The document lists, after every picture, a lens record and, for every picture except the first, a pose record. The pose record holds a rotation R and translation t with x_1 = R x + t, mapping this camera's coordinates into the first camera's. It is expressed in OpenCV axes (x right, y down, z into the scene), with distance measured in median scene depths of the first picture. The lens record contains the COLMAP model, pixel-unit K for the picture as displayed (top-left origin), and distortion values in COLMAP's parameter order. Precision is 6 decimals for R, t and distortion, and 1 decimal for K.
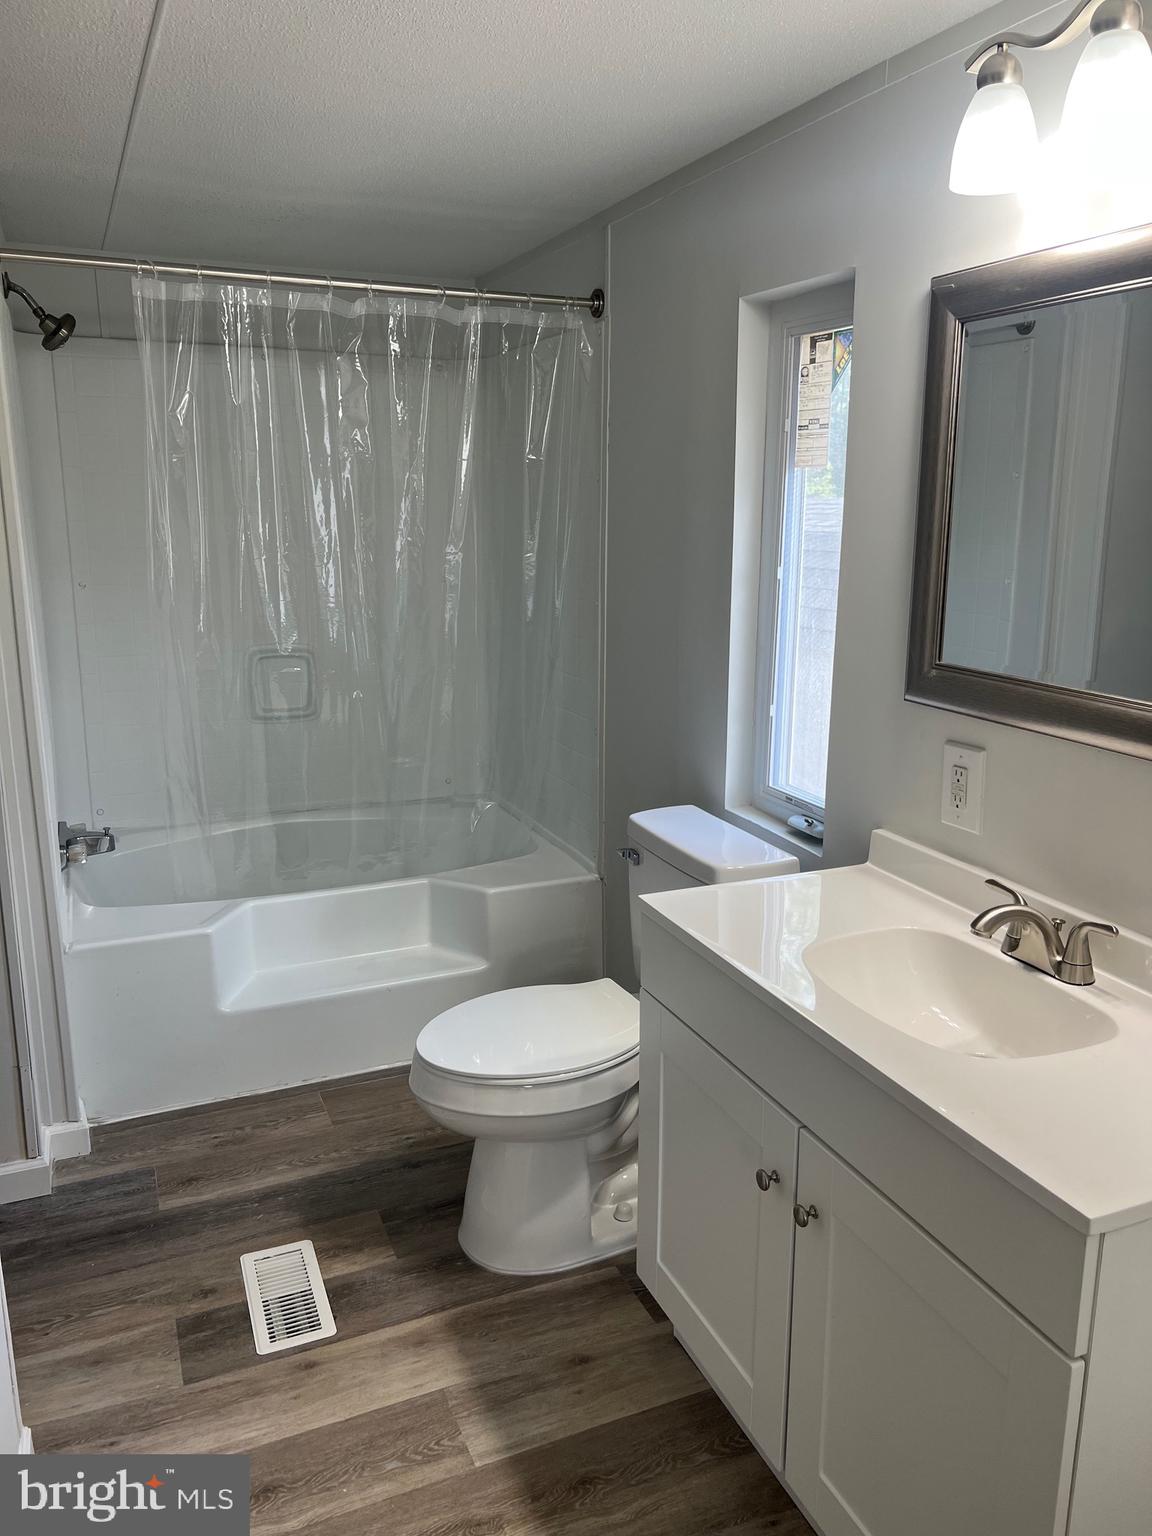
lens RADIAL K [[1152.5, 0, 570.3], [0, 1152.5, 765.9], [0, 0, 1]] dist [0.045604, -0.054191]
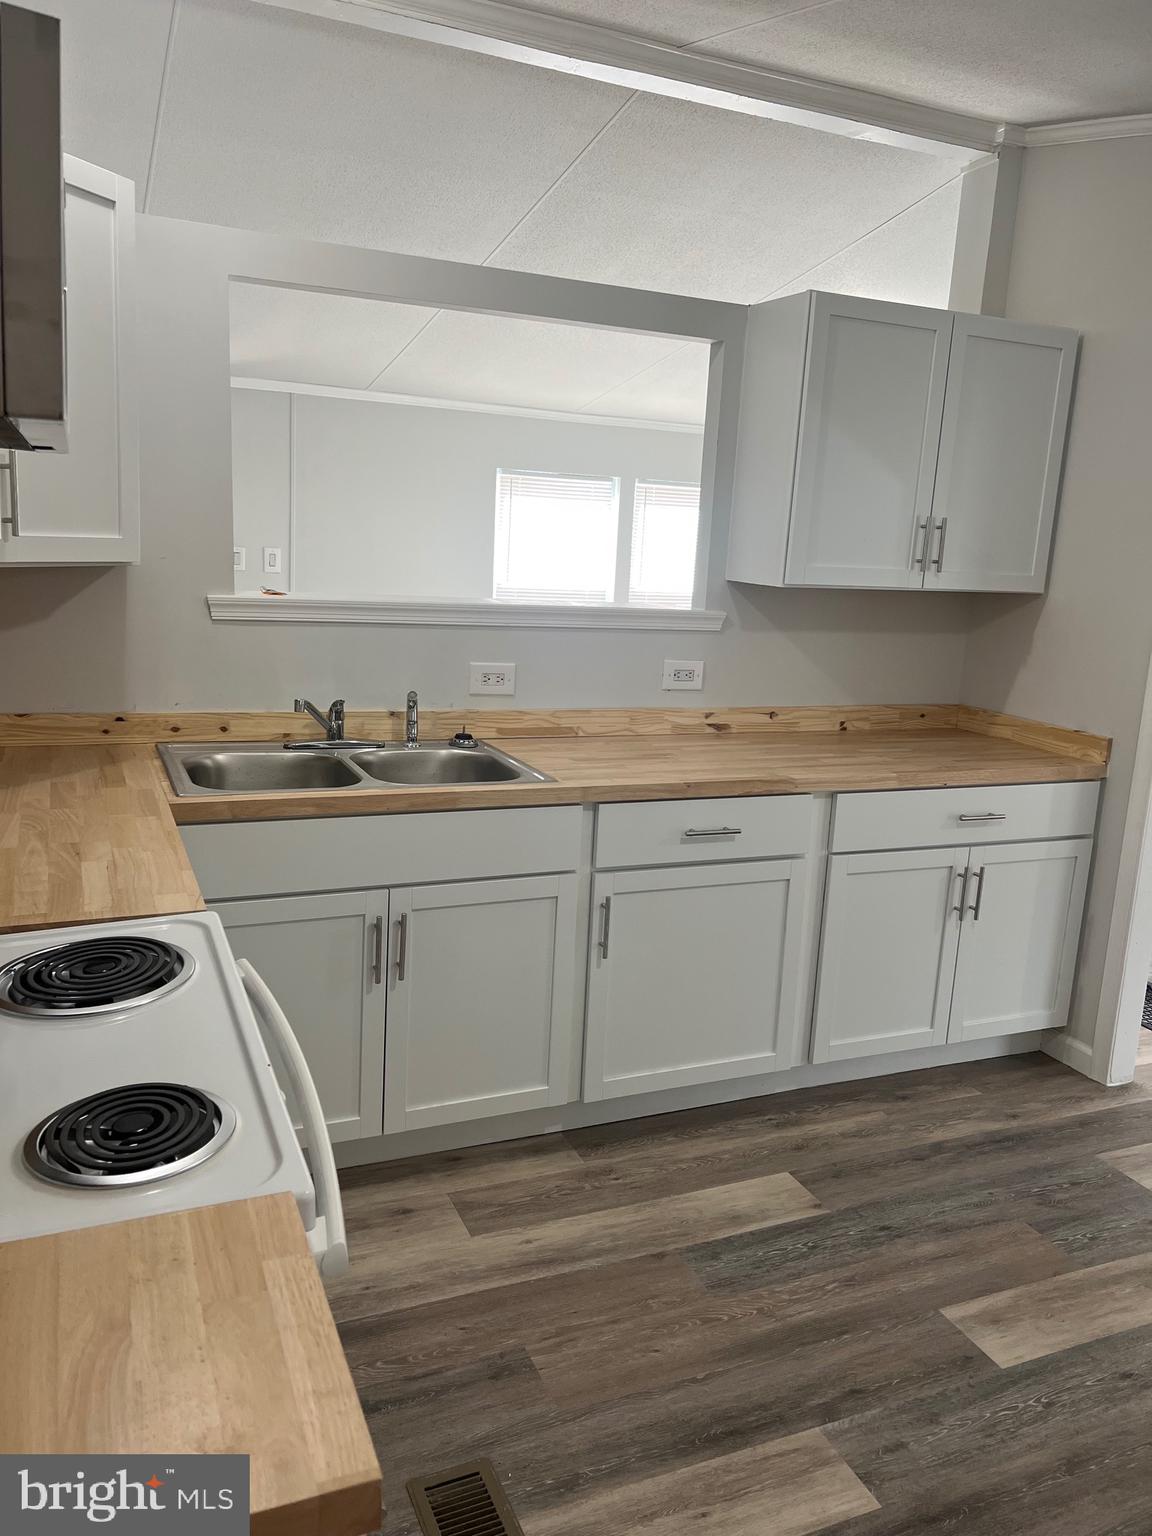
lens RADIAL K [[1152.5, 0, 591.1], [0, 1152.5, 762.5], [0, 0, 1]] dist [0.045604, -0.054191]
pose [[-0.998339, -0.056829, -0.009416, 0.058428], [-0.055591, 0.907651, 0.416027, -0.429447], [-0.015096, 0.415860, -0.909303, 1.876543]]
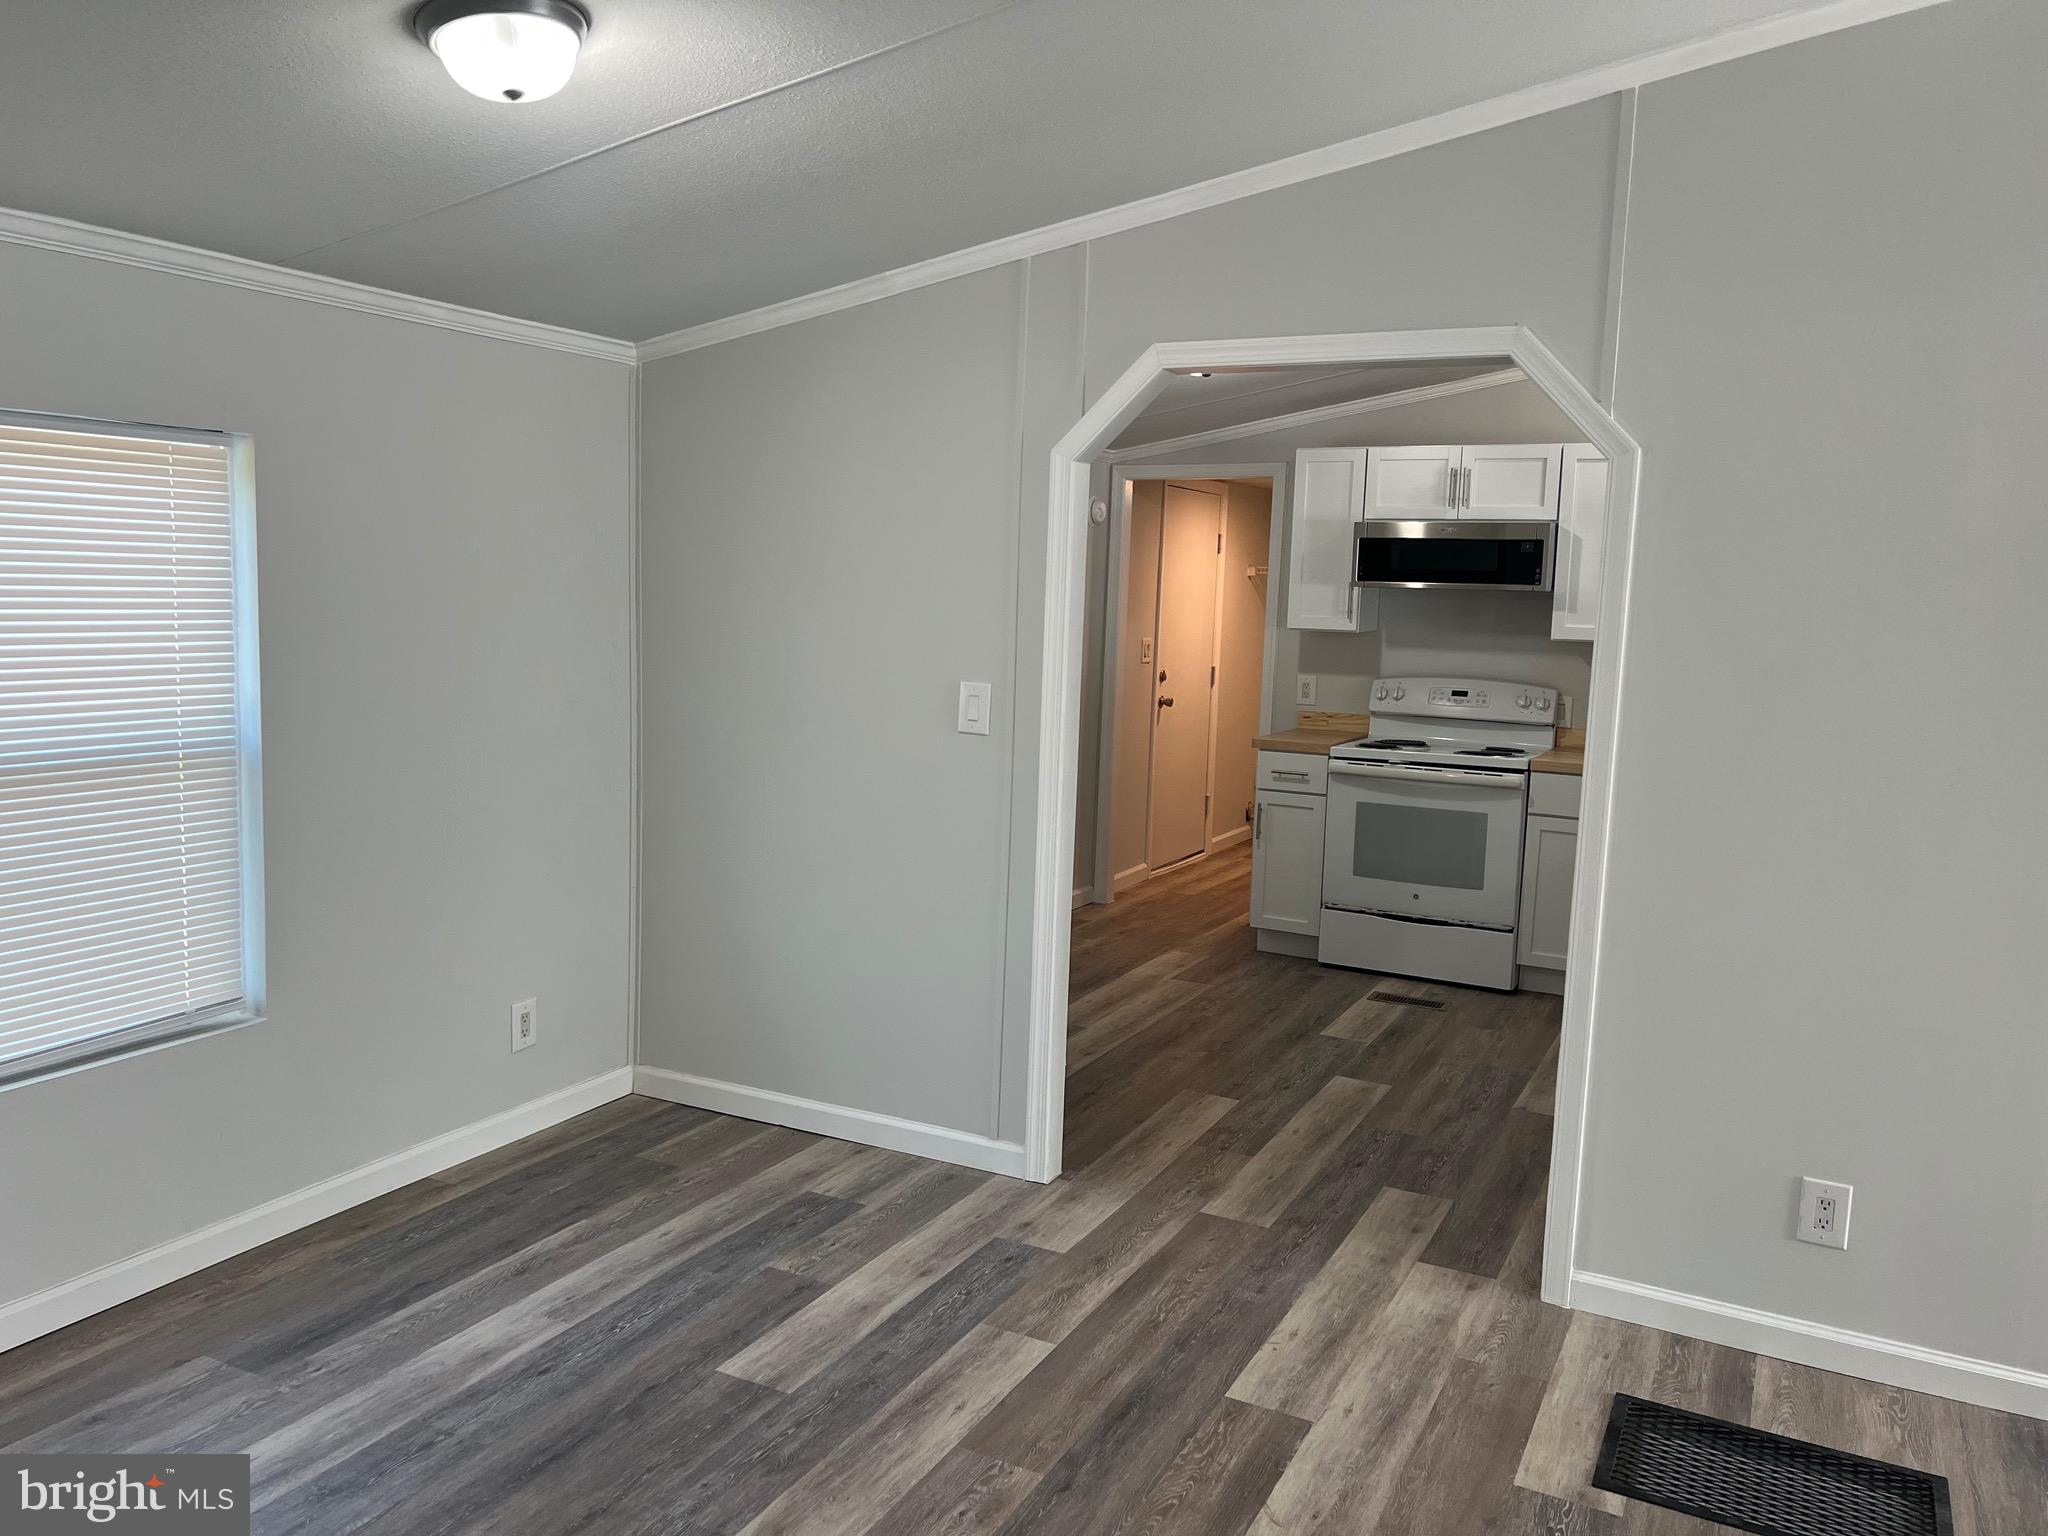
lens RADIAL K [[1536.7, 0, 1016.5], [0, 1536.7, 771.0], [0, 0, 1]] dist [0.045604, -0.054191]
pose [[0.782954, -0.056713, 0.619489, -2.061078], [0.116922, 0.991504, -0.057006, 0.065685], [-0.610992, 0.117065, 0.782933, -0.341069]]
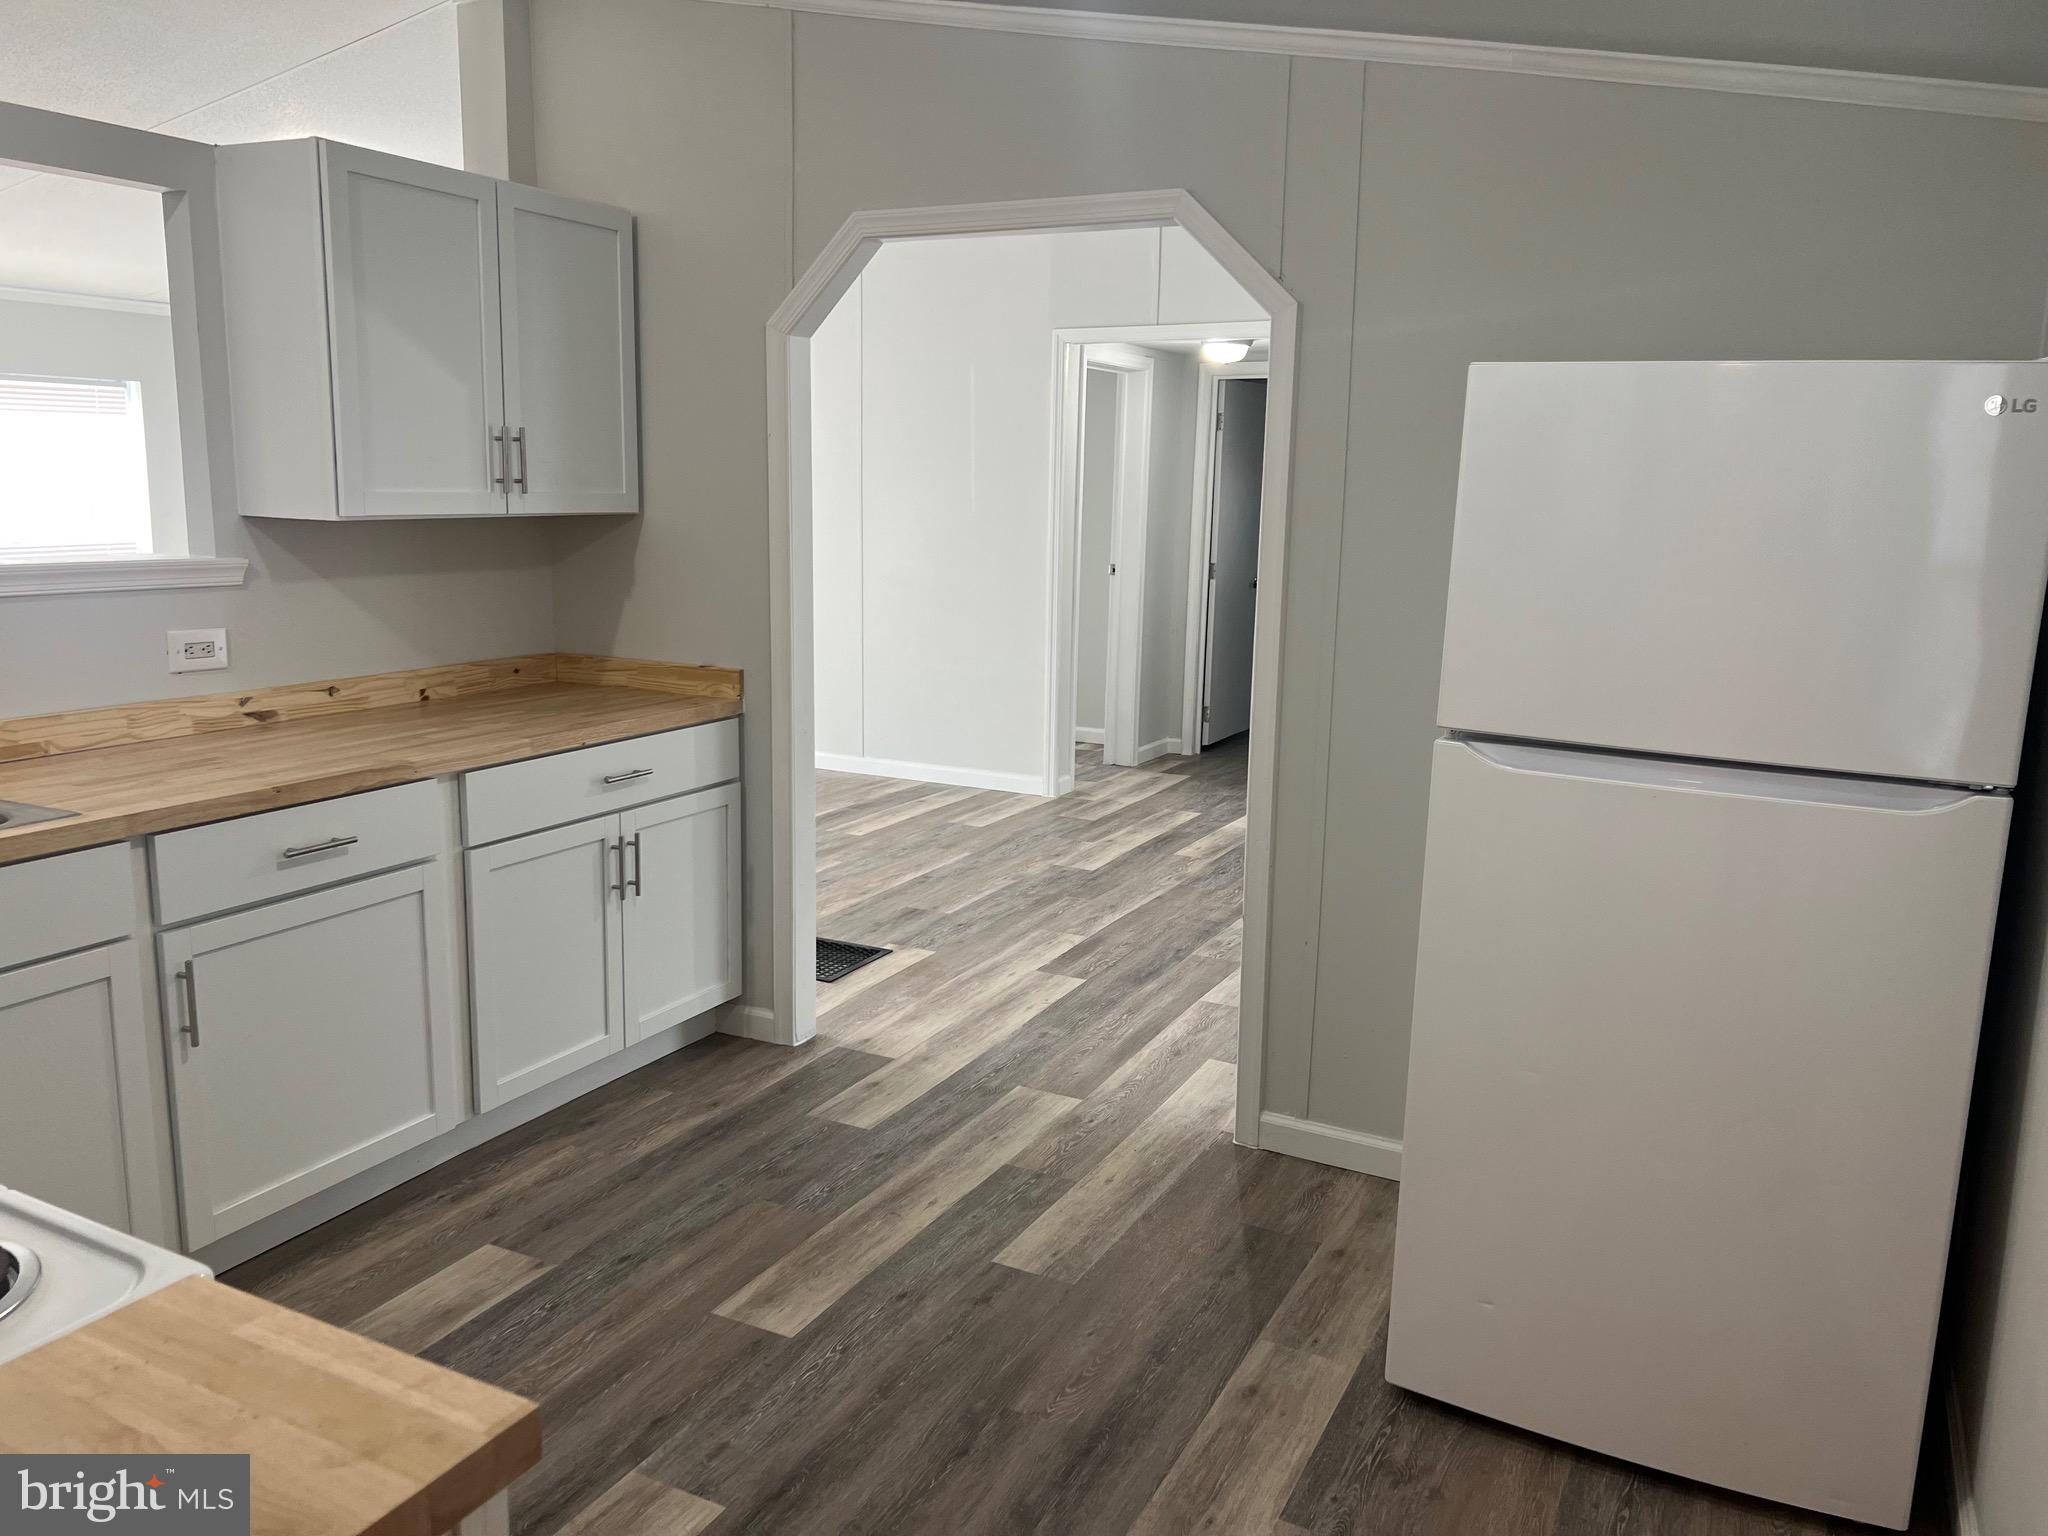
lens RADIAL K [[1536.7, 0, 1017.9], [0, 1536.7, 748.9], [0, 0, 1]] dist [0.045604, -0.054191]
pose [[-0.777605, 0.090832, -0.622158, 0.255990], [-0.166941, 0.924168, 0.343575, -0.458242], [0.606186, 0.371029, -0.703474, 1.989615]]
